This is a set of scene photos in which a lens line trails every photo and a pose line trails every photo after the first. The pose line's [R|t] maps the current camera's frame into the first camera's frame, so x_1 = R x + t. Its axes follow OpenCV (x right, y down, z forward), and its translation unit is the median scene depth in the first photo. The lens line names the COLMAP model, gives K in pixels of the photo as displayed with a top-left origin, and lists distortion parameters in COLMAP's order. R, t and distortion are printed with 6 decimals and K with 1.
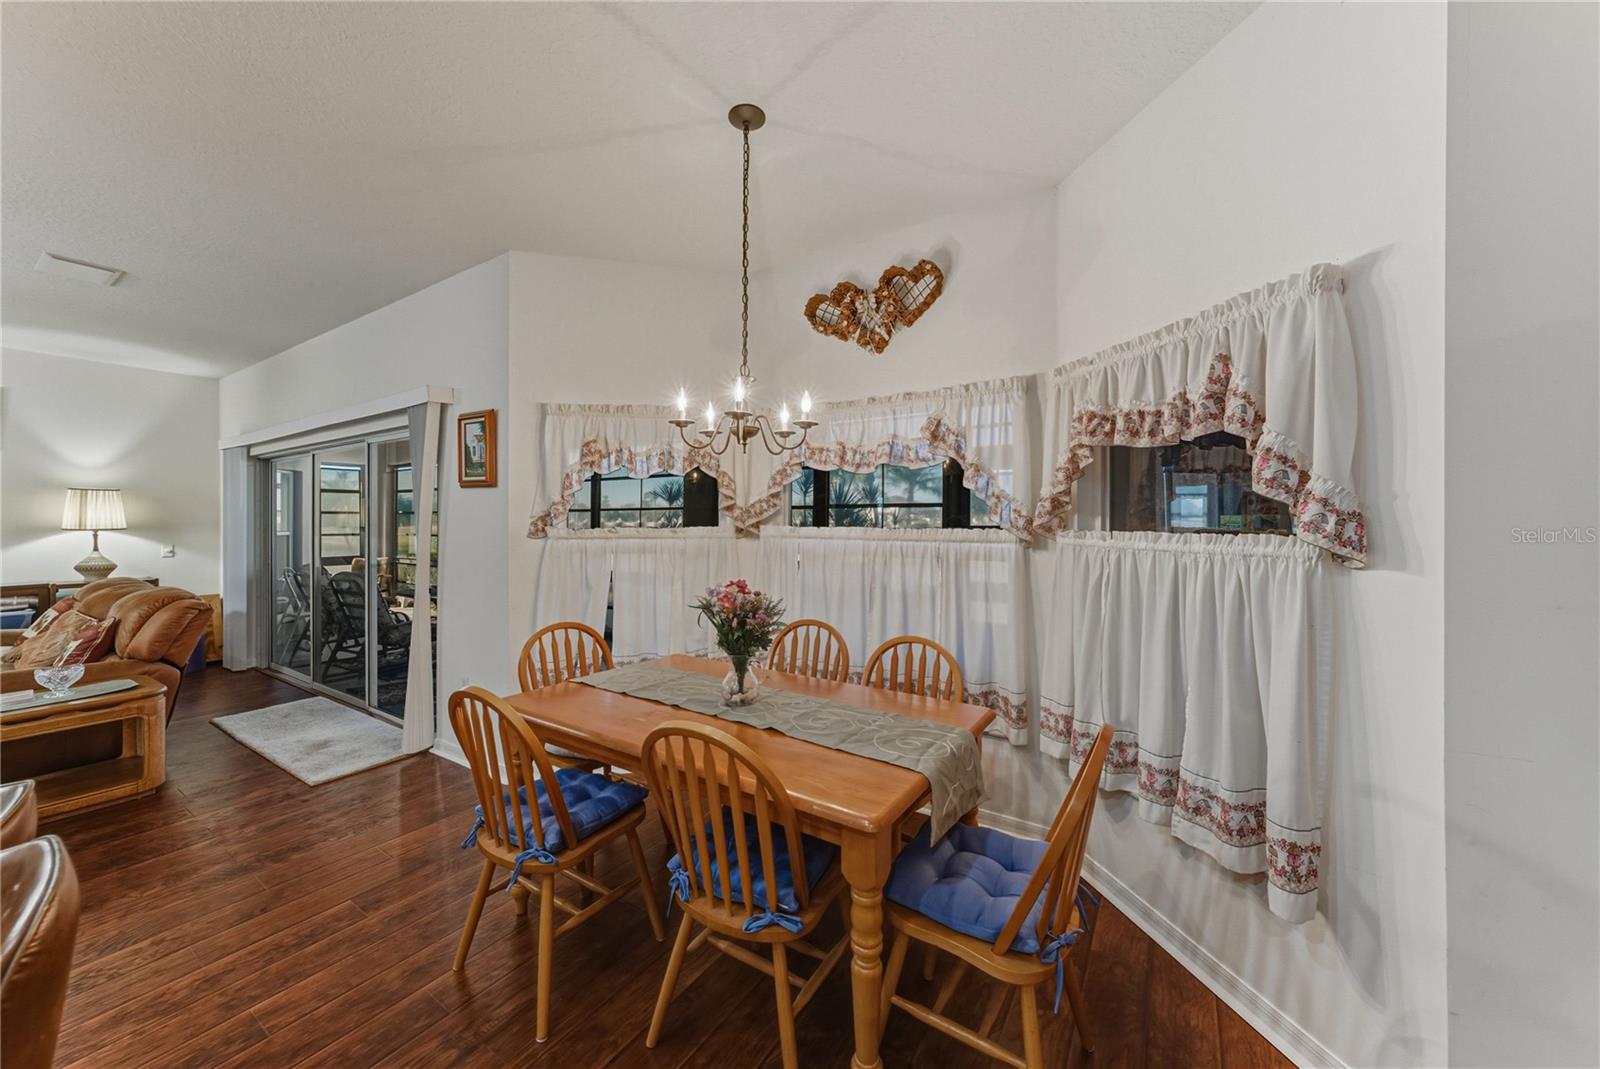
lens RADIAL K [[581.6, 0, 798.3], [0, 581.6, 510.7], [0, 0, 1]] dist [-0.000896, -0.000060]
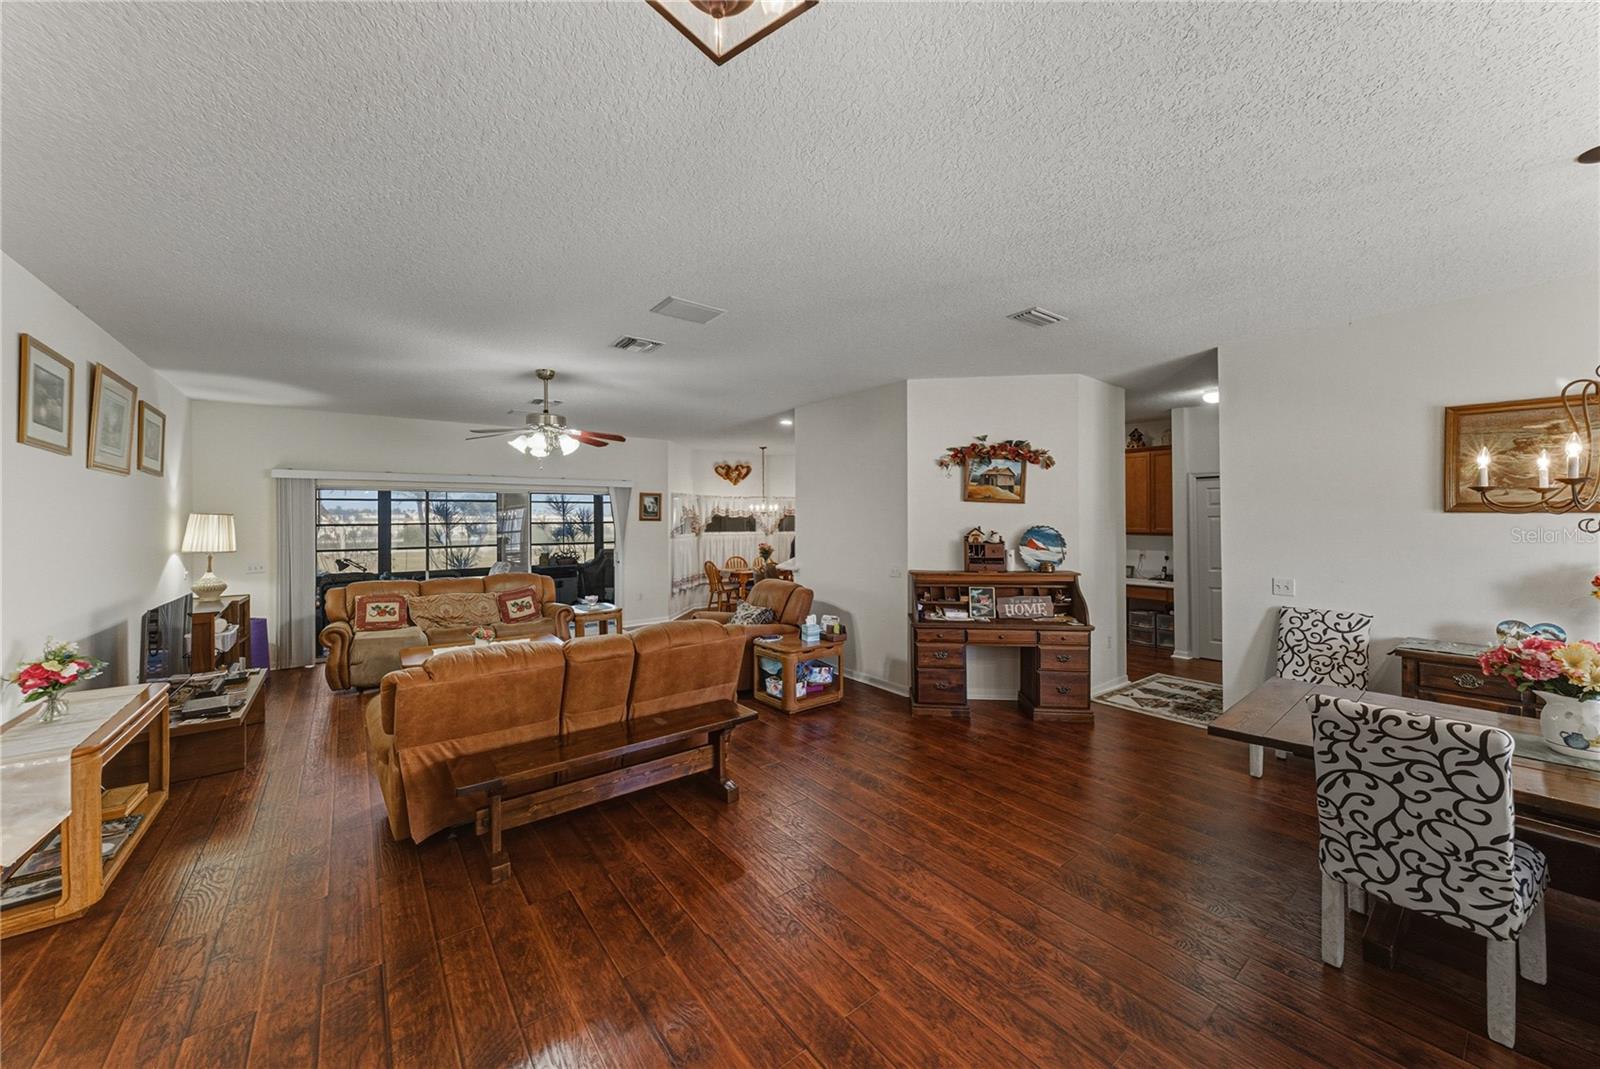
lens RADIAL K [[574.3, 0, 803.8], [0, 574.3, 521.8], [0, 0, 1]] dist [-0.009157, 0.002119]
pose [[0.313973, -0.004774, 0.949420, -4.926554], [-0.003031, 0.999977, 0.006030, -0.092601], [-0.949427, -0.004771, 0.313952, -0.883455]]
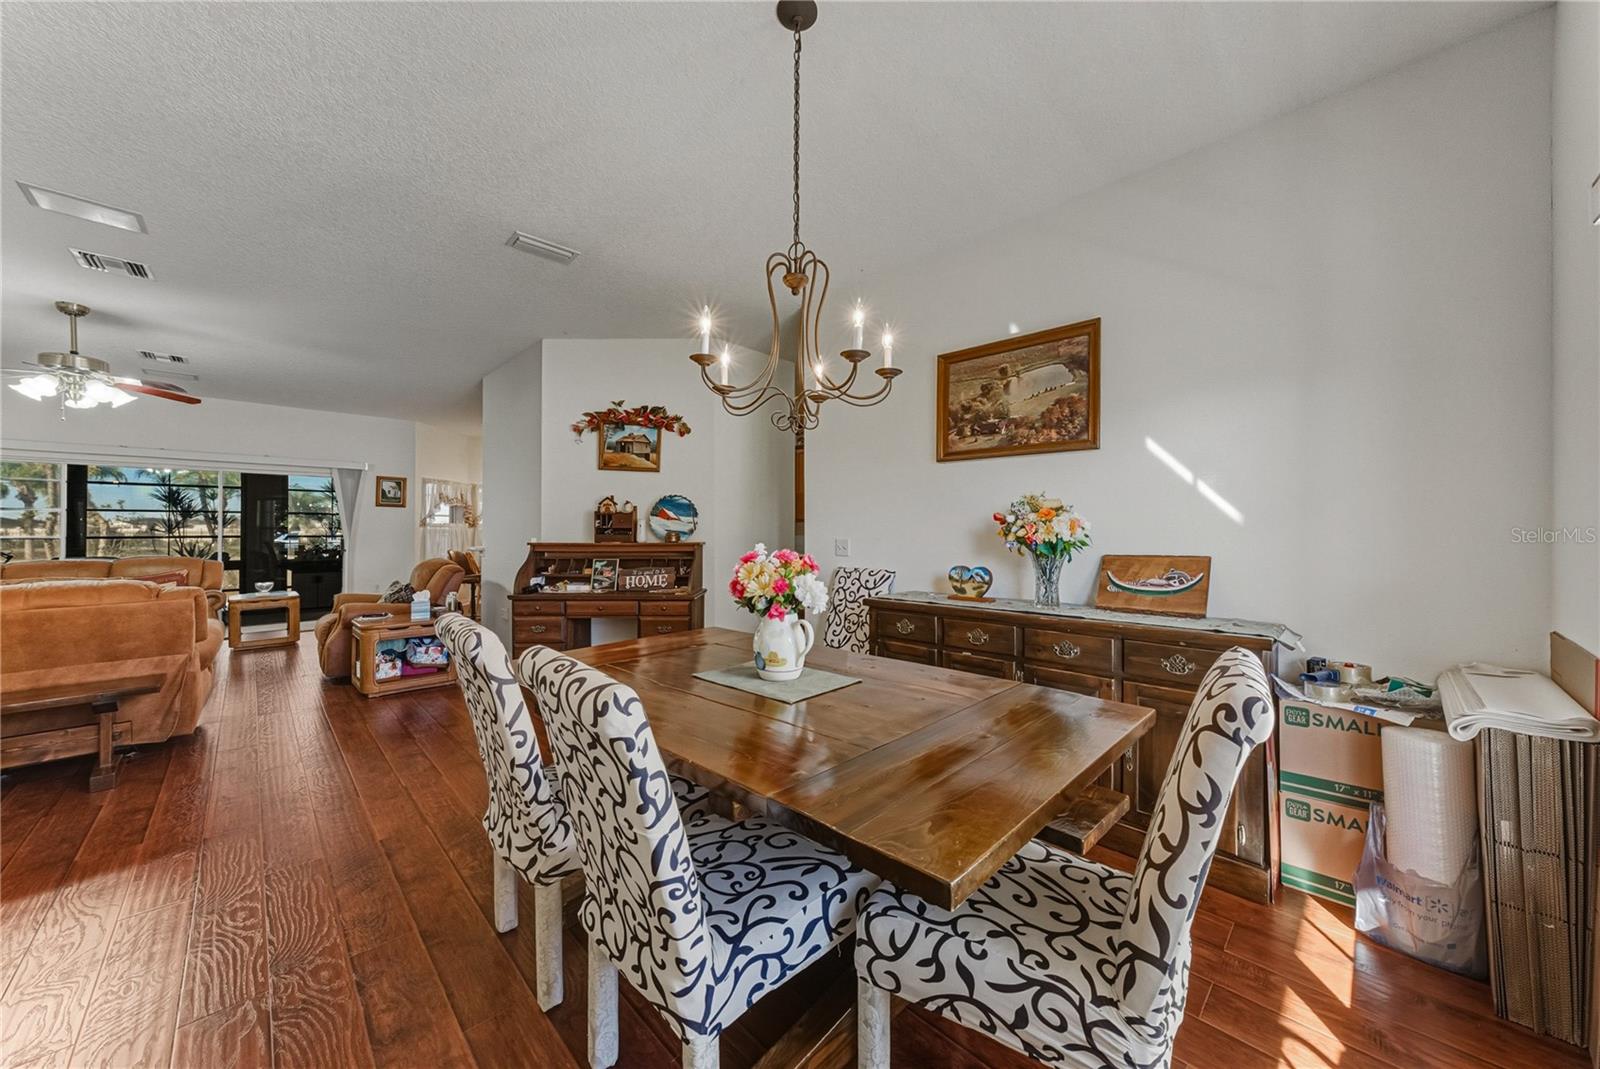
lens RADIAL K [[574.3, 0, 785.5], [0, 574.3, 529.1], [0, 0, 1]] dist [-0.009157, 0.002119]
pose [[0.202815, 0.003144, 0.979212, -4.494682], [-0.008487, 0.999963, -0.001453, 0.072789], [-0.979180, -0.008016, 0.202834, -1.987753]]
